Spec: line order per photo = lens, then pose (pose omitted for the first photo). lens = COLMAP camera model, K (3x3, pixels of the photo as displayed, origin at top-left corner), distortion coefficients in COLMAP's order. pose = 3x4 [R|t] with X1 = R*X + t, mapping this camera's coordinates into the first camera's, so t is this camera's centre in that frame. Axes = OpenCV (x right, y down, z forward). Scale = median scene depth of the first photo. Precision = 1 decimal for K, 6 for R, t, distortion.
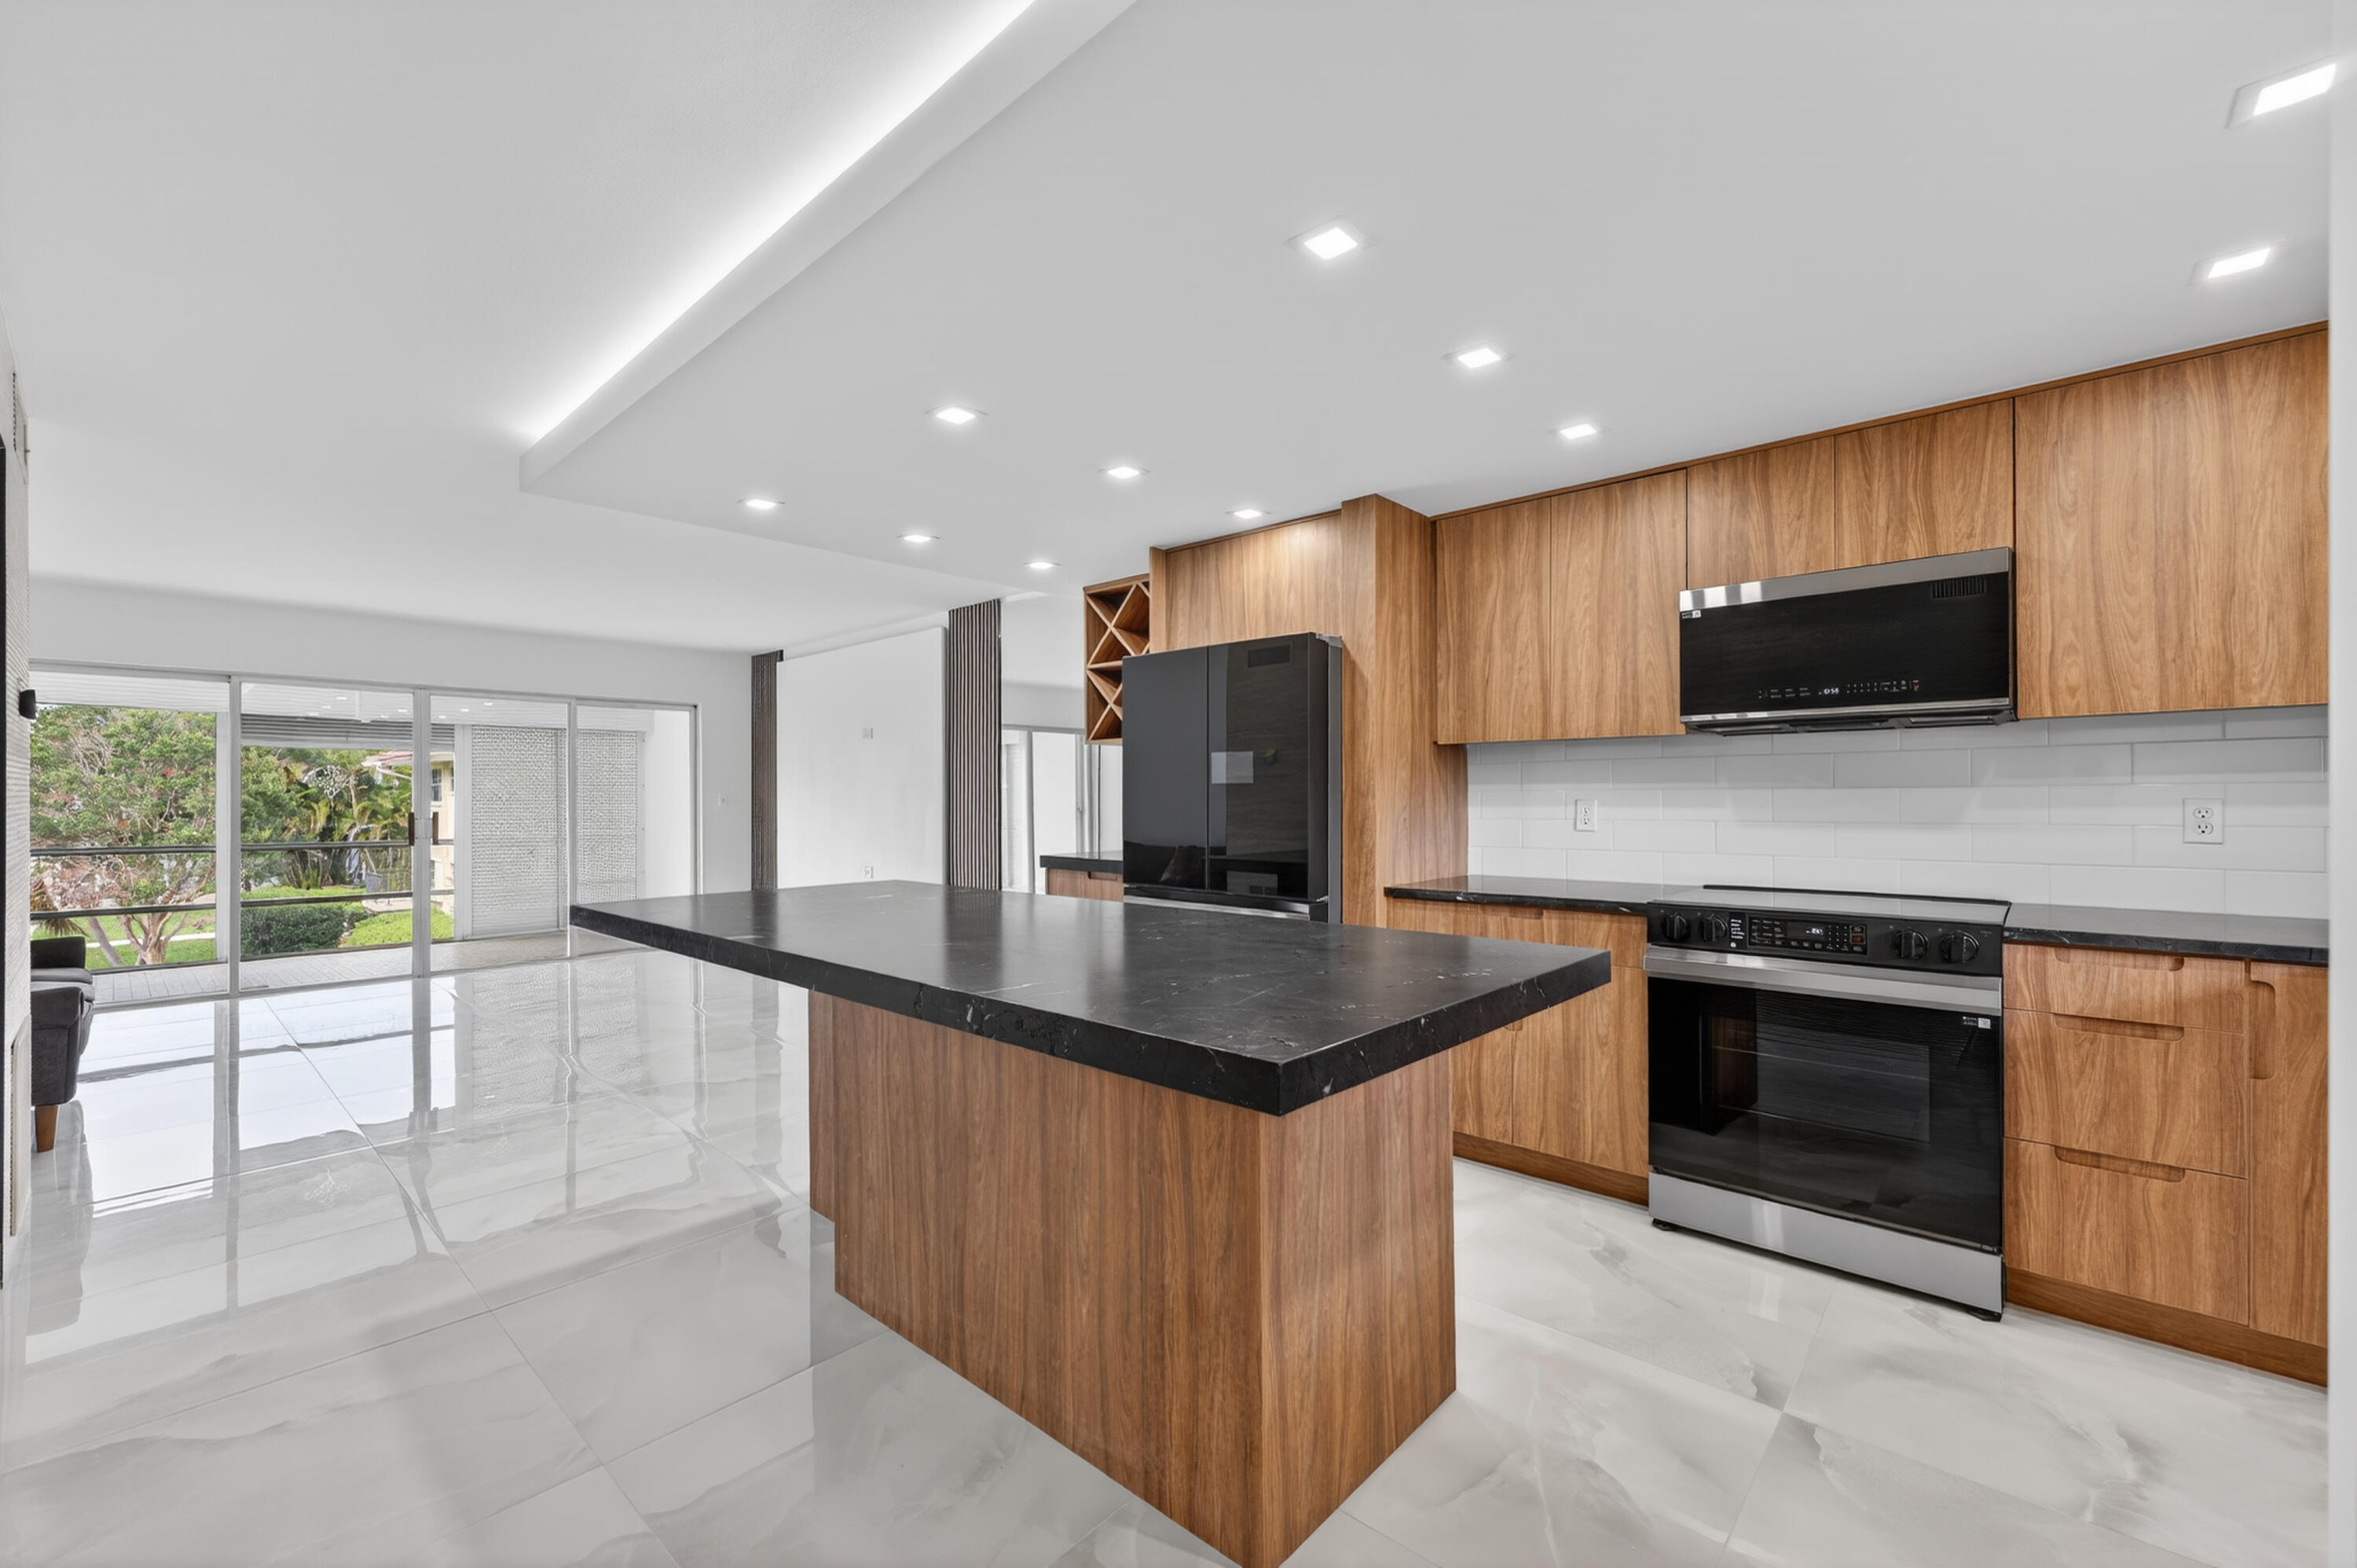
lens RADIAL K [[964.3, 0, 1184.2], [0, 964.3, 783.0], [0, 0, 1]] dist [0.000519, 0.000158]
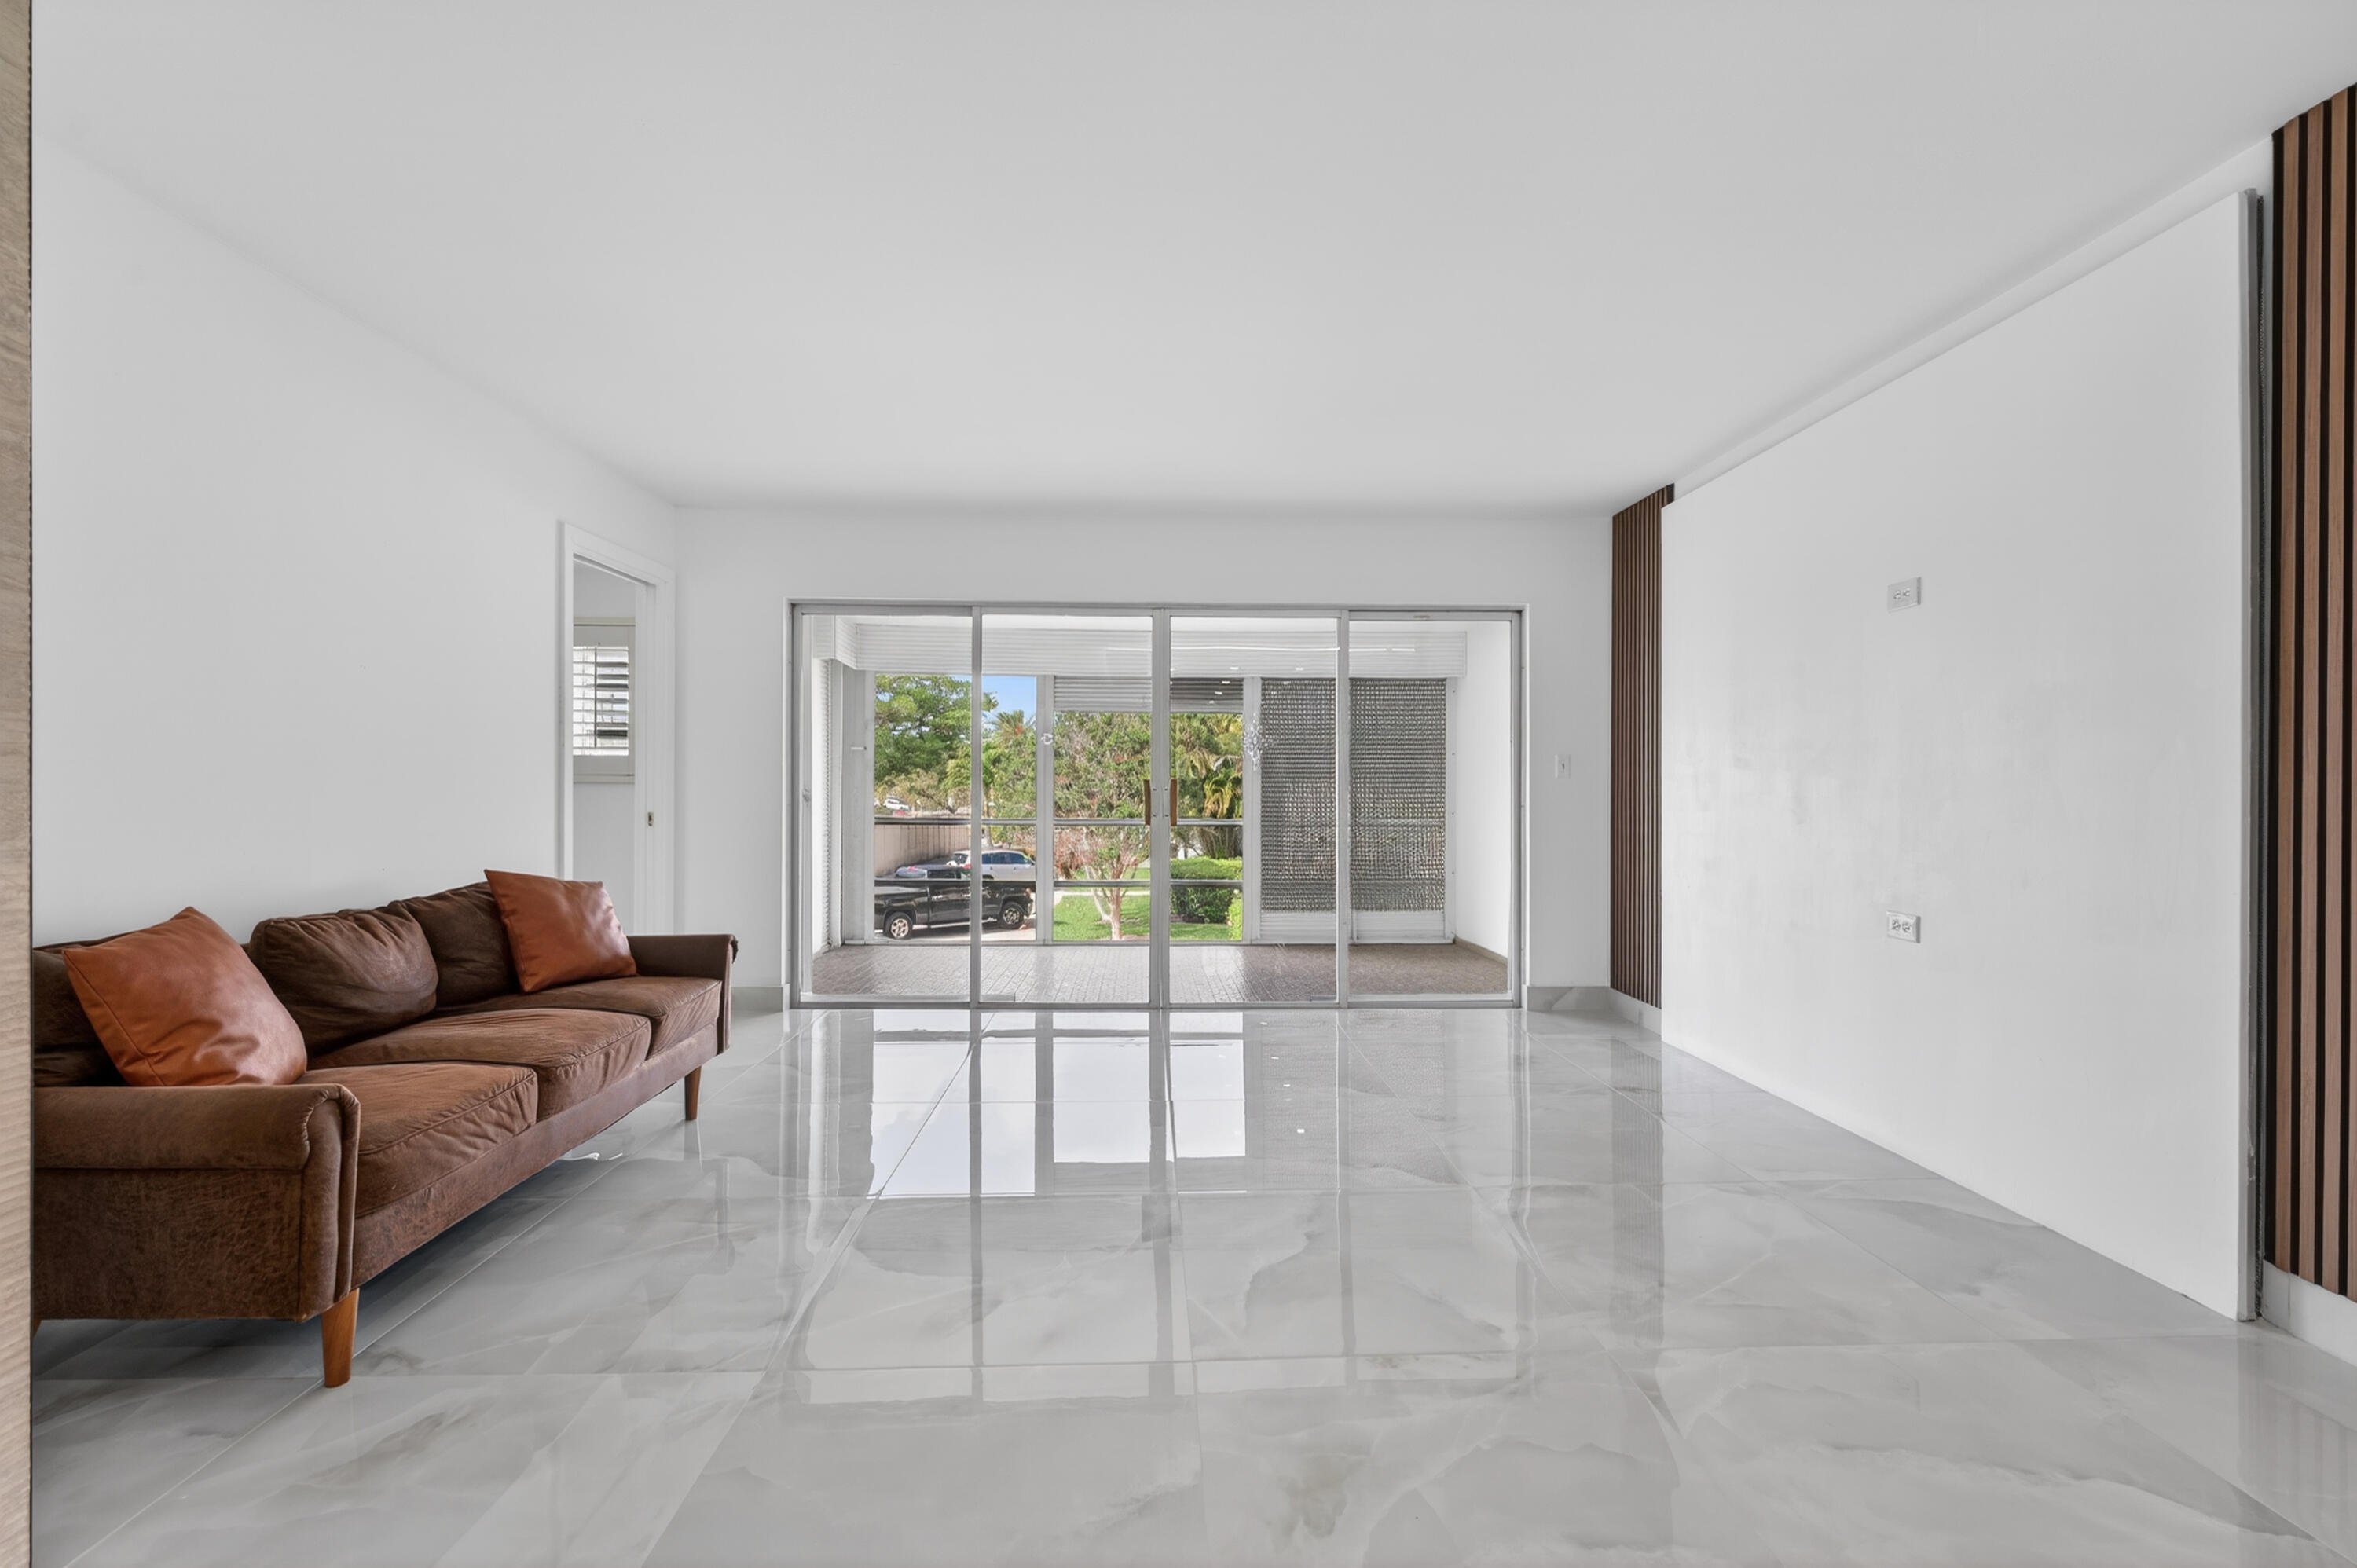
lens RADIAL K [[1004.1, 0, 1183.6], [0, 1004.1, 787.8], [0, 0, 1]] dist [0.000853, 0.000358]
pose [[0.695162, 0.007962, -0.718809, -0.474920], [0.000356, 0.999935, 0.011420, 0.054536], [0.718853, -0.008195, 0.695114, 0.974409]]
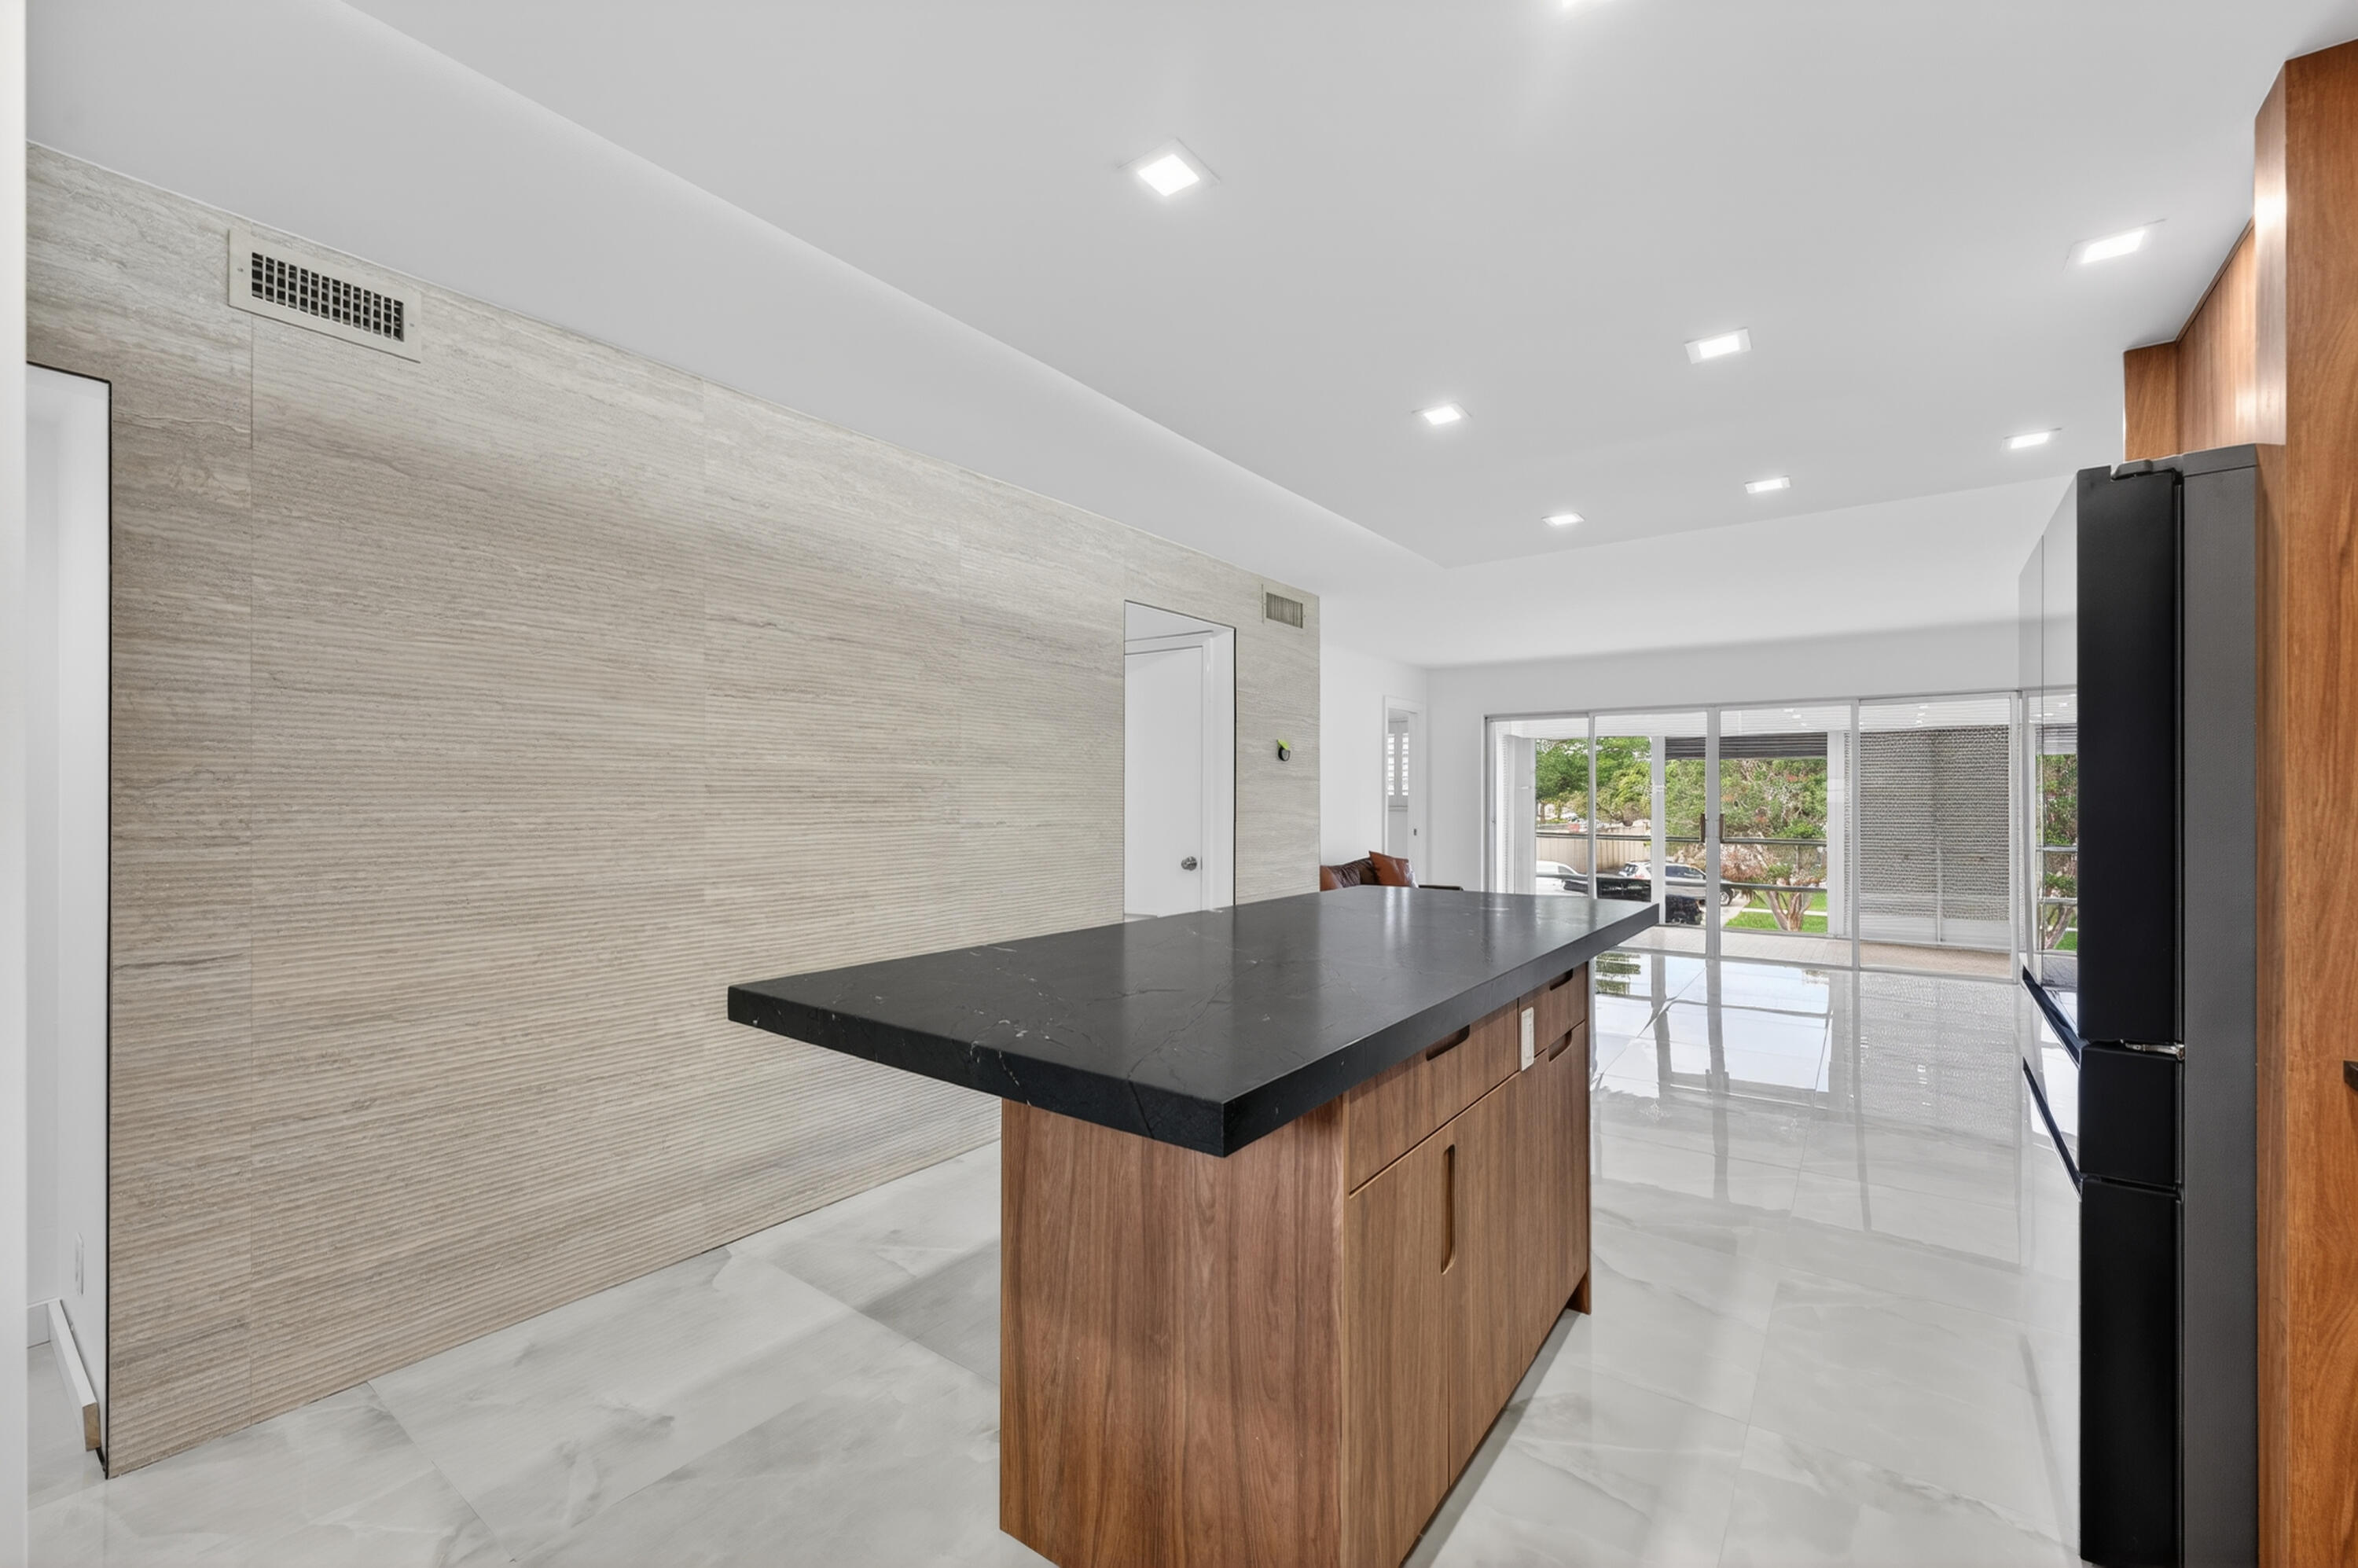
lens RADIAL K [[962.5, 0, 1185.6], [0, 962.5, 794.3], [0, 0, 1]] dist [0.000157, -0.000008]
pose [[0.104802, 0.002309, -0.994490, 0.553099], [0.007045, 0.999970, 0.003064, -0.003486], [0.994468, -0.007328, 0.104783, 0.512766]]
